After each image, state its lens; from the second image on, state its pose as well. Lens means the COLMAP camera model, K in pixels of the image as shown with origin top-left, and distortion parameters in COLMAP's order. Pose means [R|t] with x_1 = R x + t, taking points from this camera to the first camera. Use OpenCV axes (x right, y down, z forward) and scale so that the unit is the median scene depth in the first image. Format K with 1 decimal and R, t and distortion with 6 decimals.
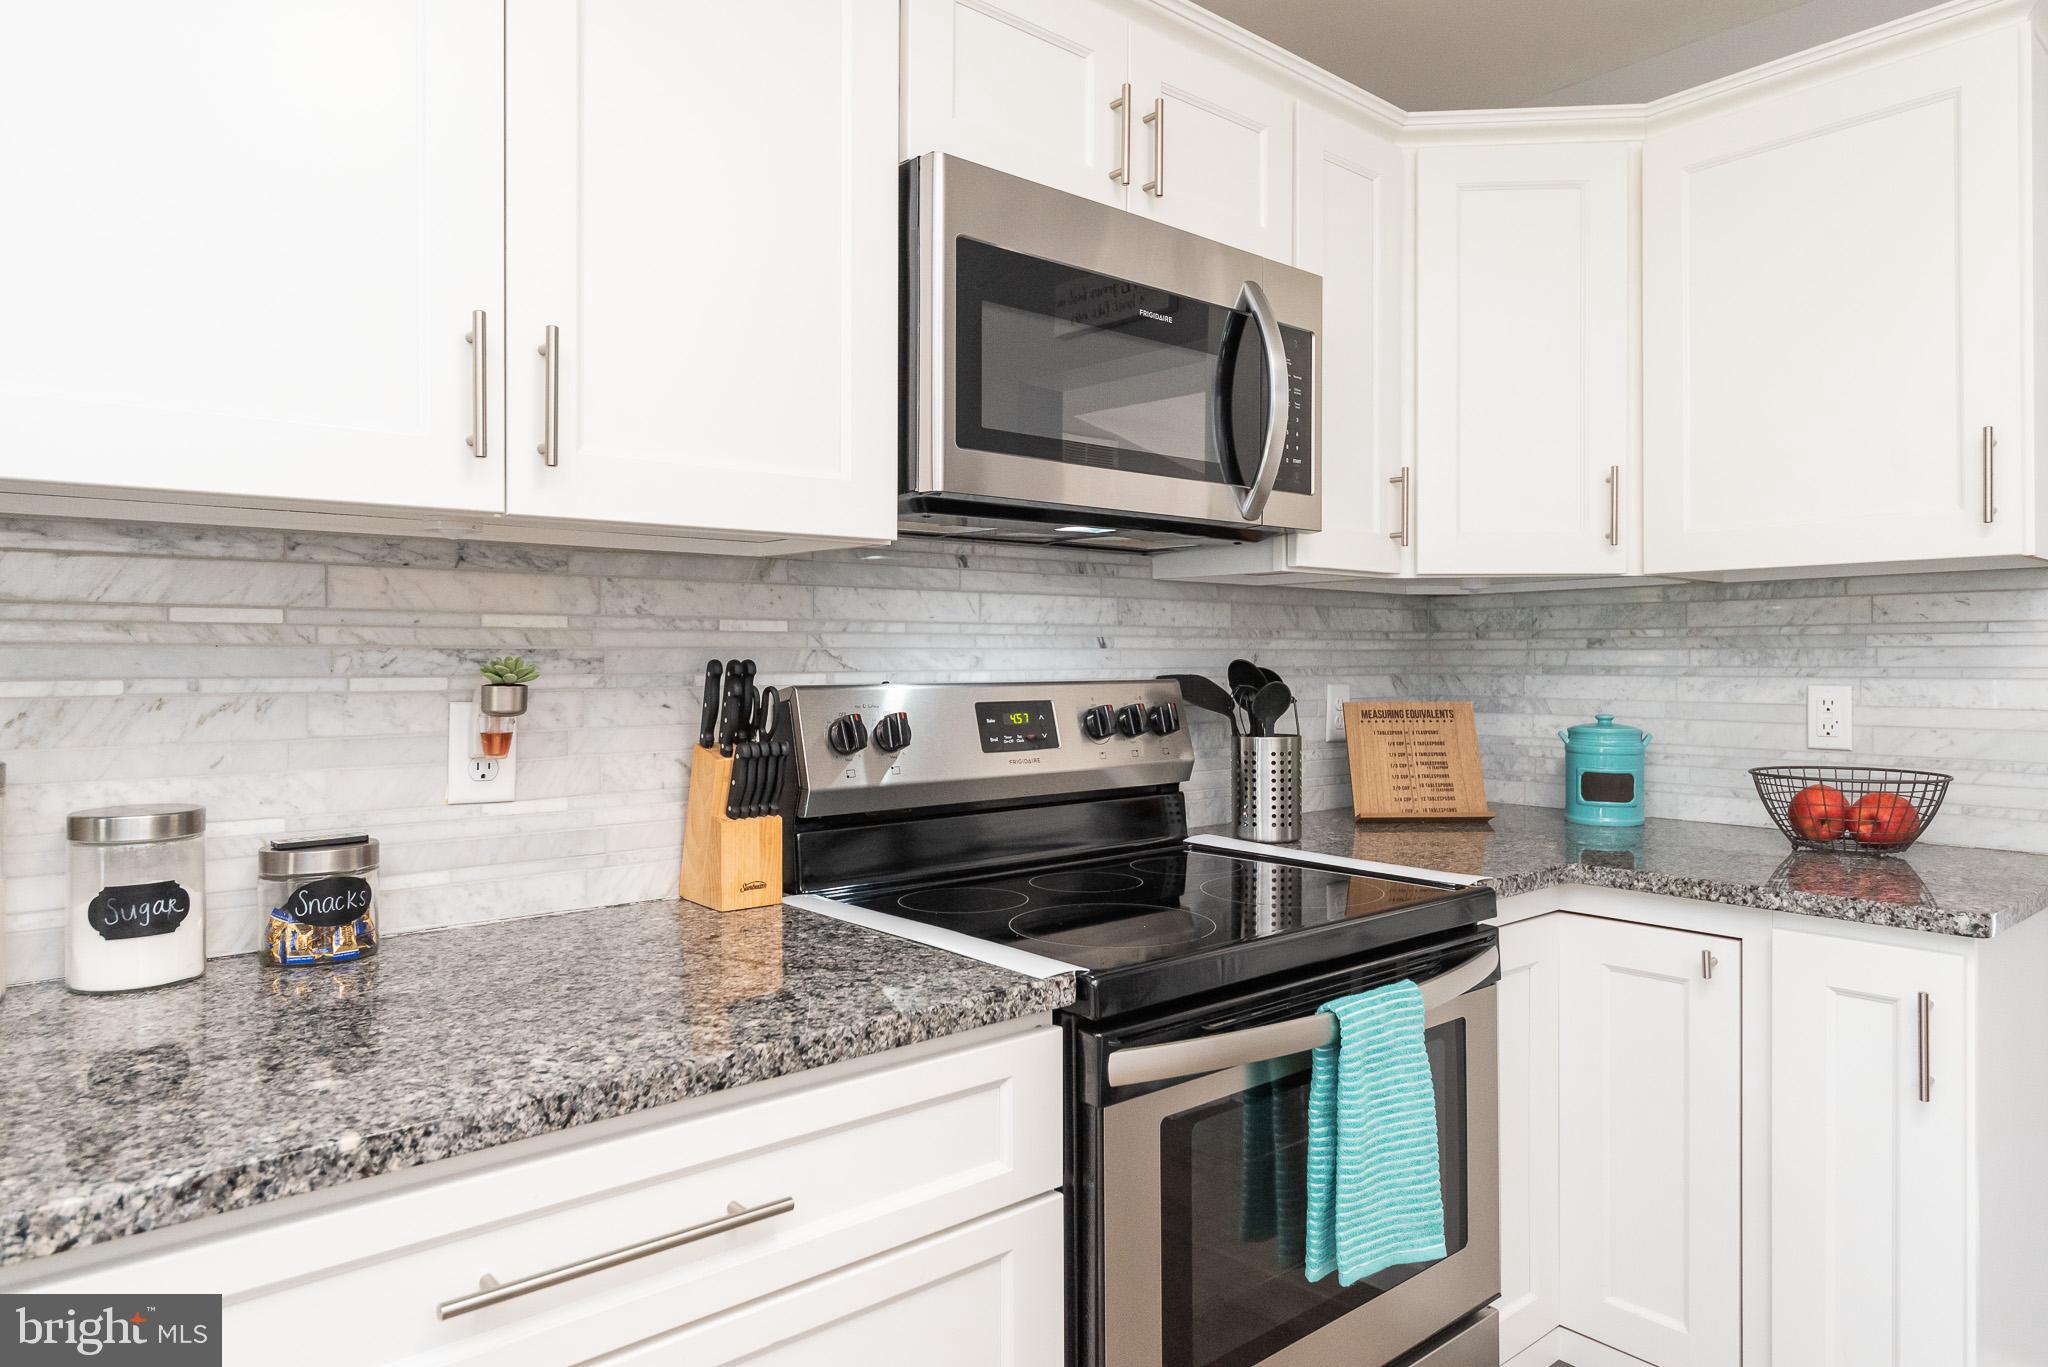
lens RADIAL K [[1259.9, 0, 1004.2], [0, 1259.9, 655.1], [0, 0, 1]] dist [-0.001272, 0.000873]
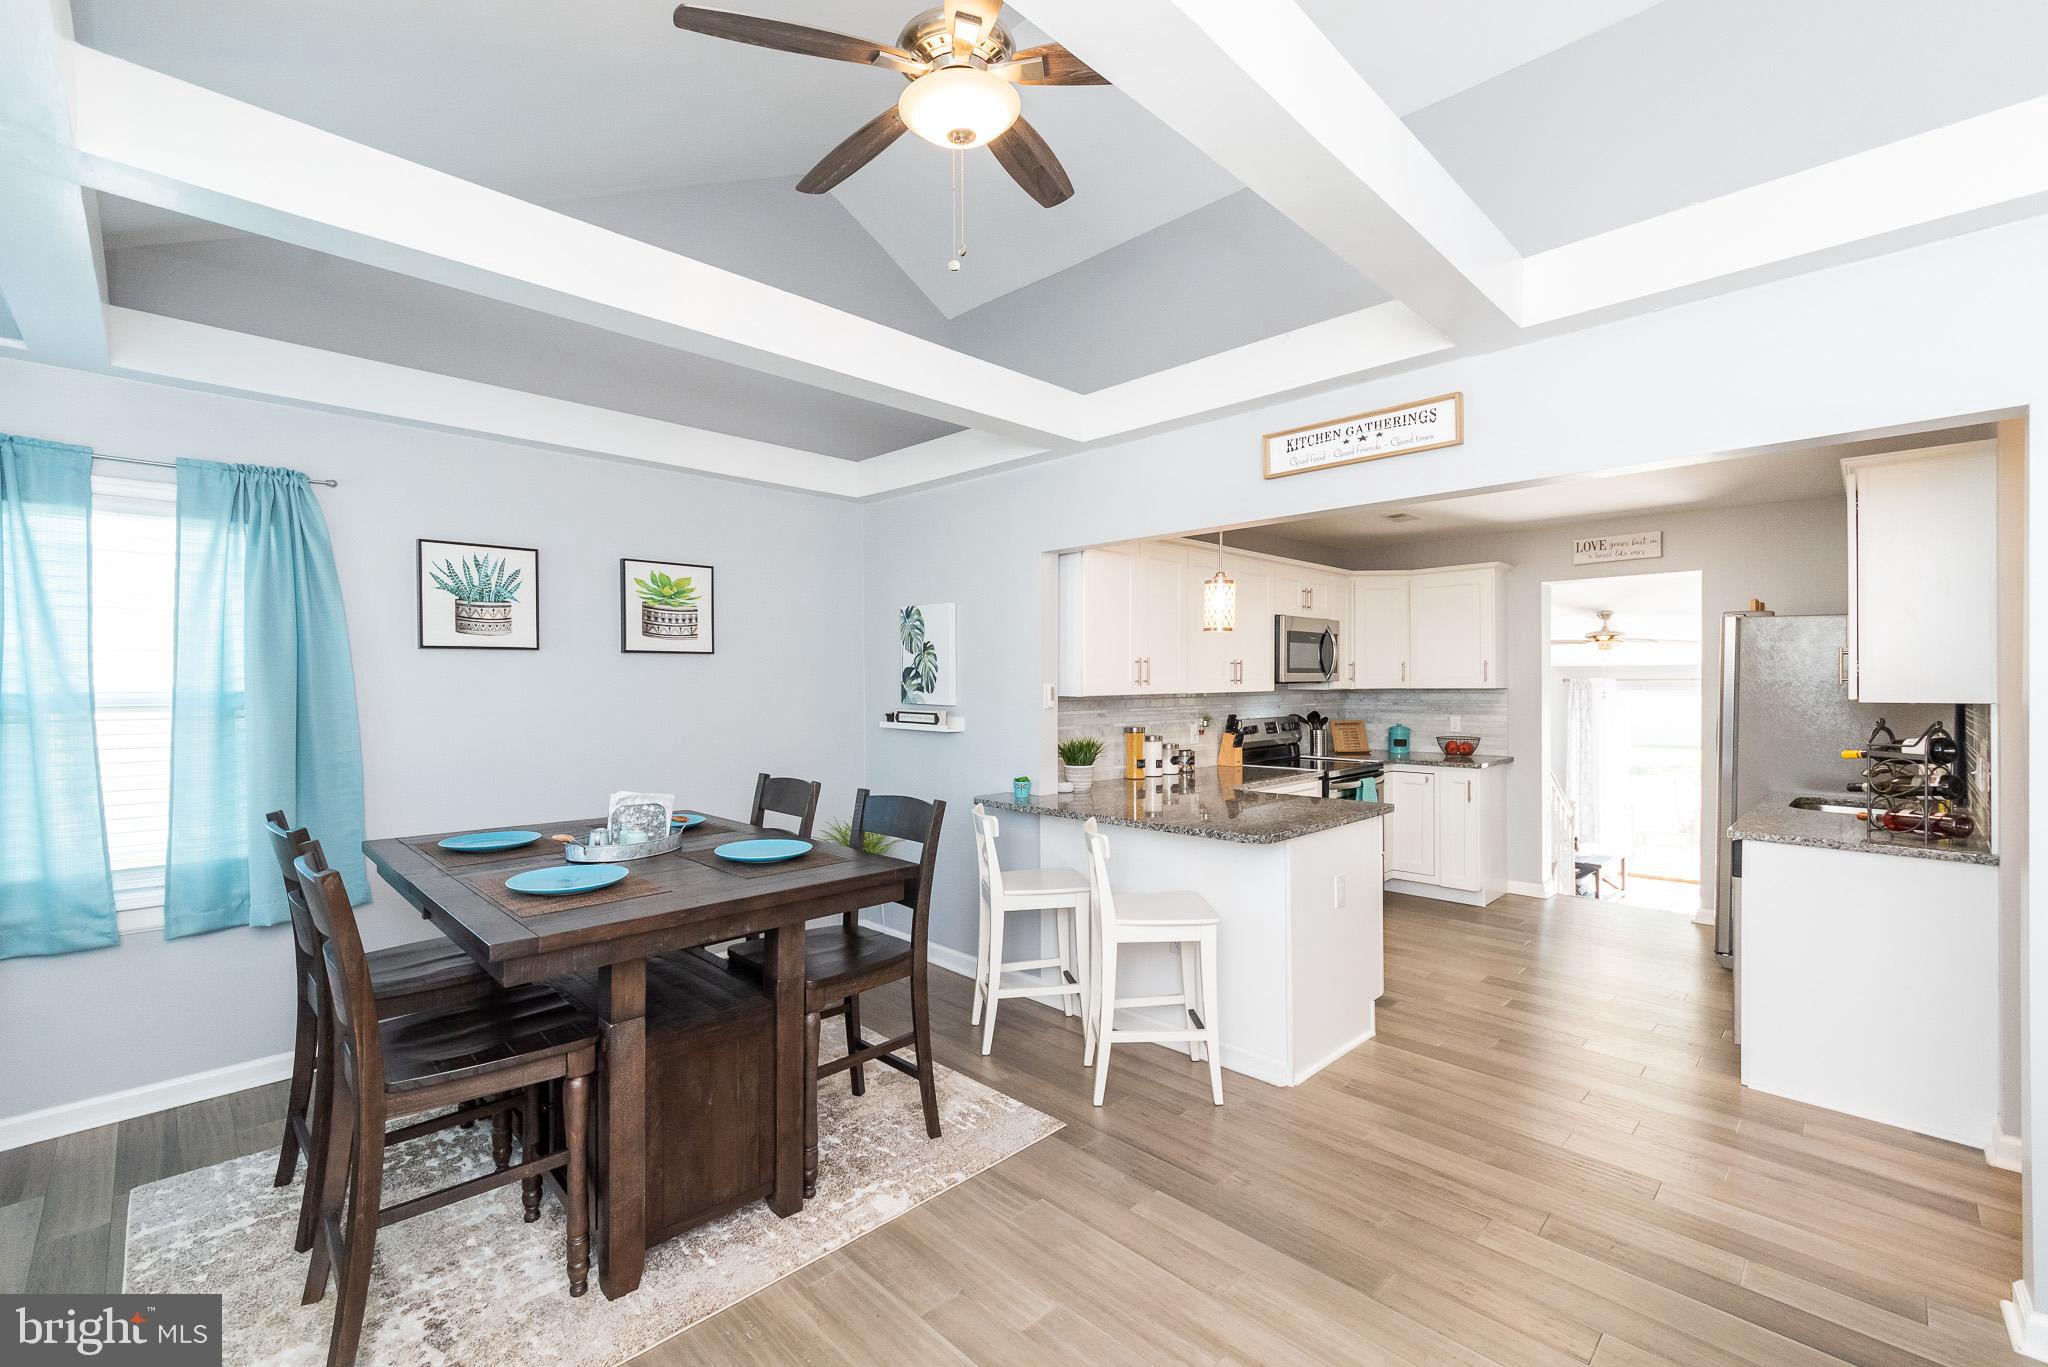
lens RADIAL K [[872.8, 0, 1040.7], [0, 872.8, 682.8], [0, 0, 1]] dist [-0.000883, -0.000129]
pose [[0.993920, -0.003578, 0.110049, -1.182784], [0.003427, 0.999993, 0.001563, -0.111913], [-0.110053, -0.001177, 0.993925, -1.990084]]
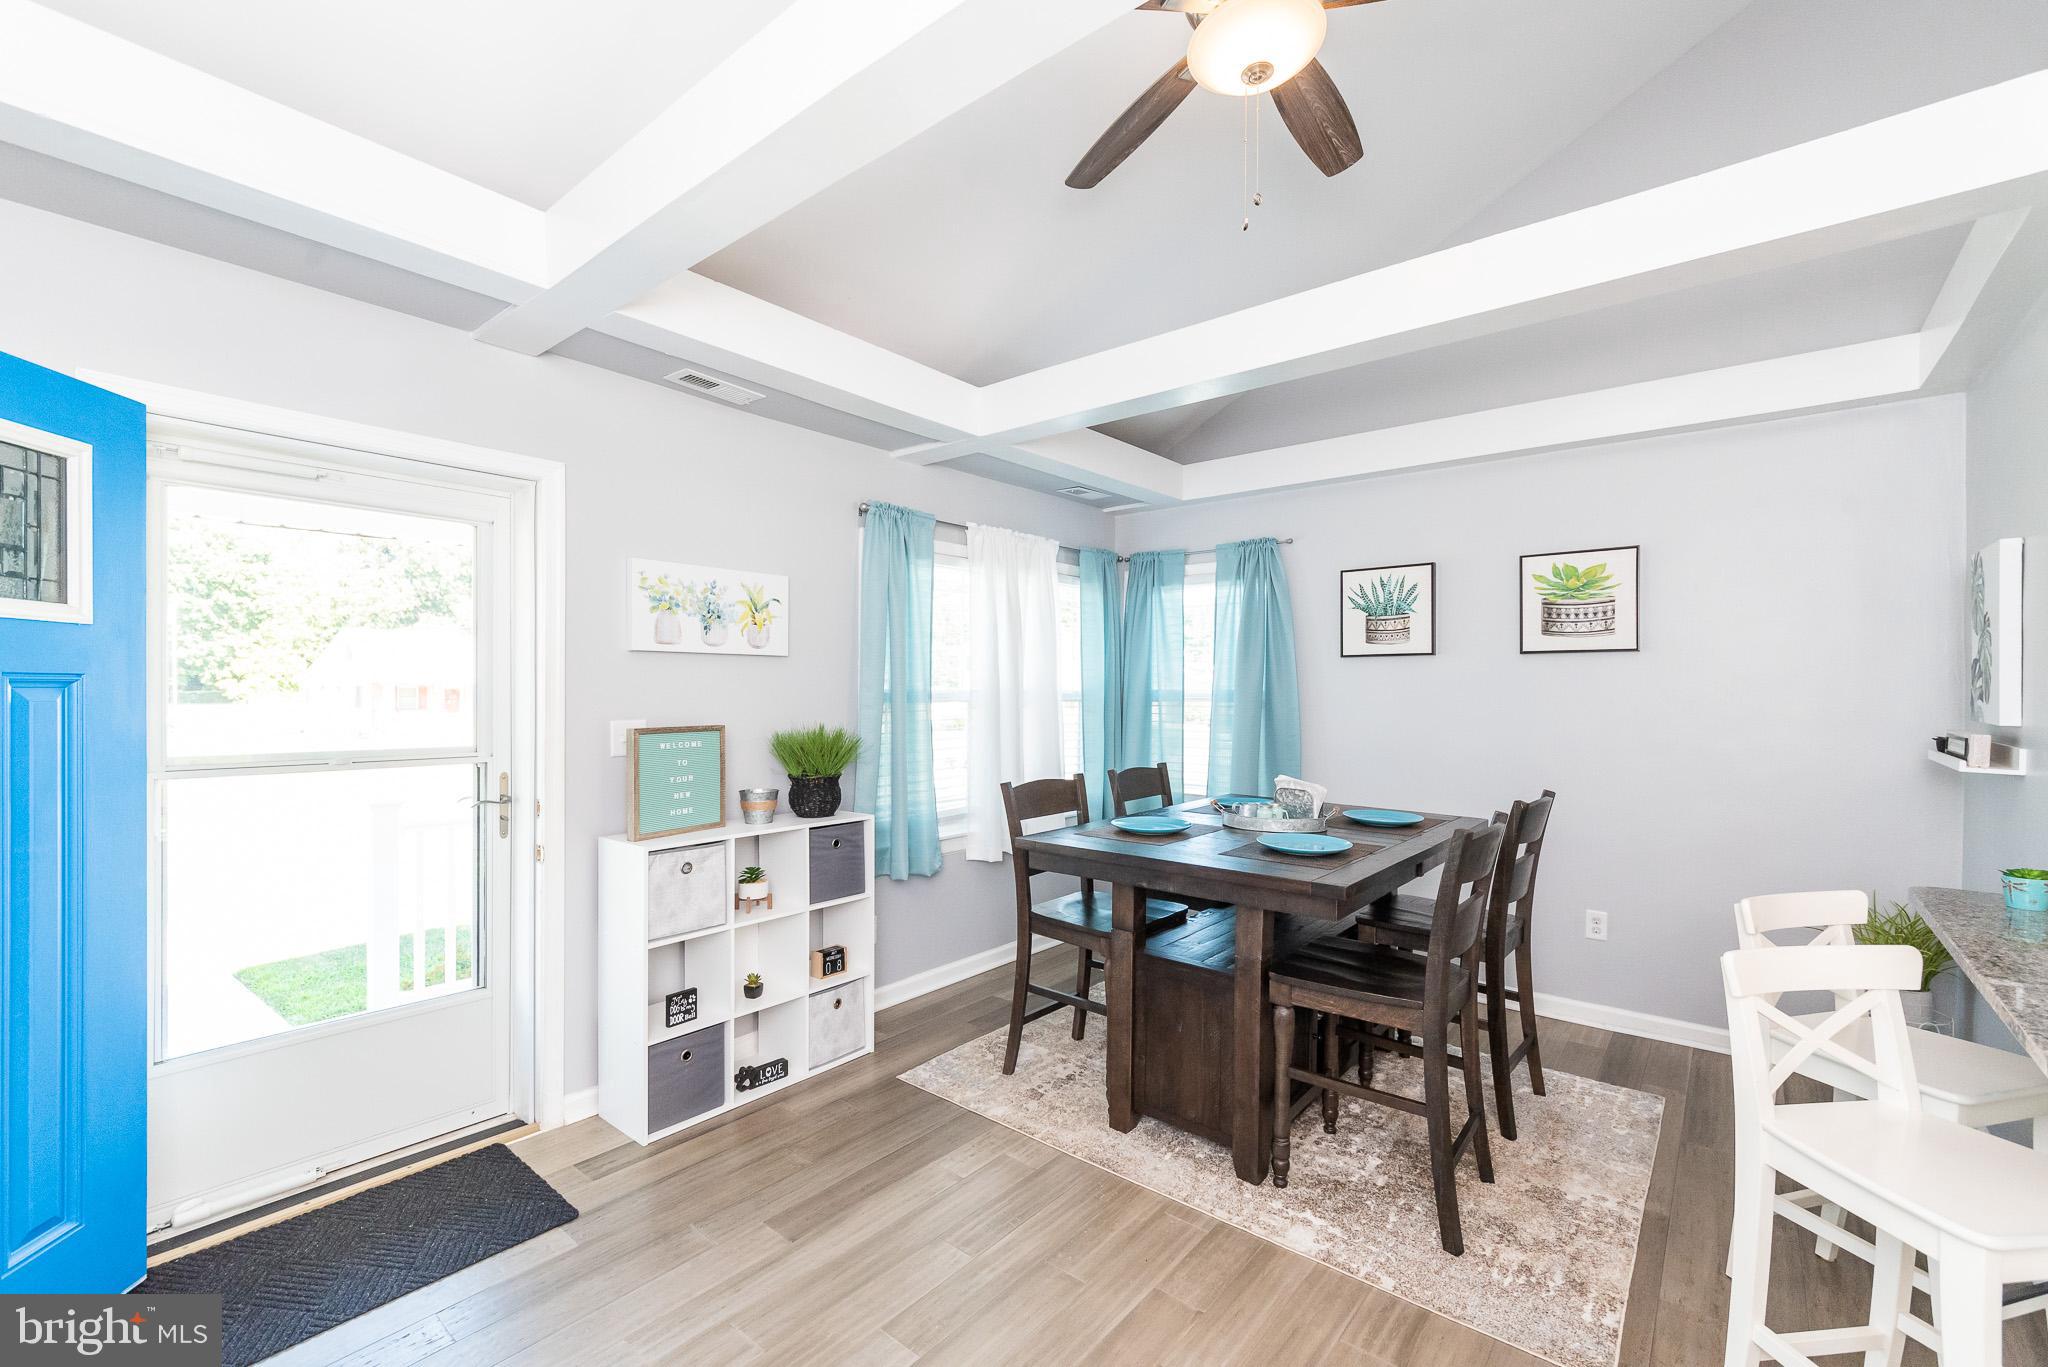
lens RADIAL K [[883.6, 0, 1034.2], [0, 883.6, 697.2], [0, 0, 1]] dist [0.001455, 0.000142]
pose [[0.196037, 0.006582, -0.980574, -0.140751], [-0.006053, 0.999967, 0.005502, -0.088771], [0.980578, 0.004857, 0.196070, -1.280461]]
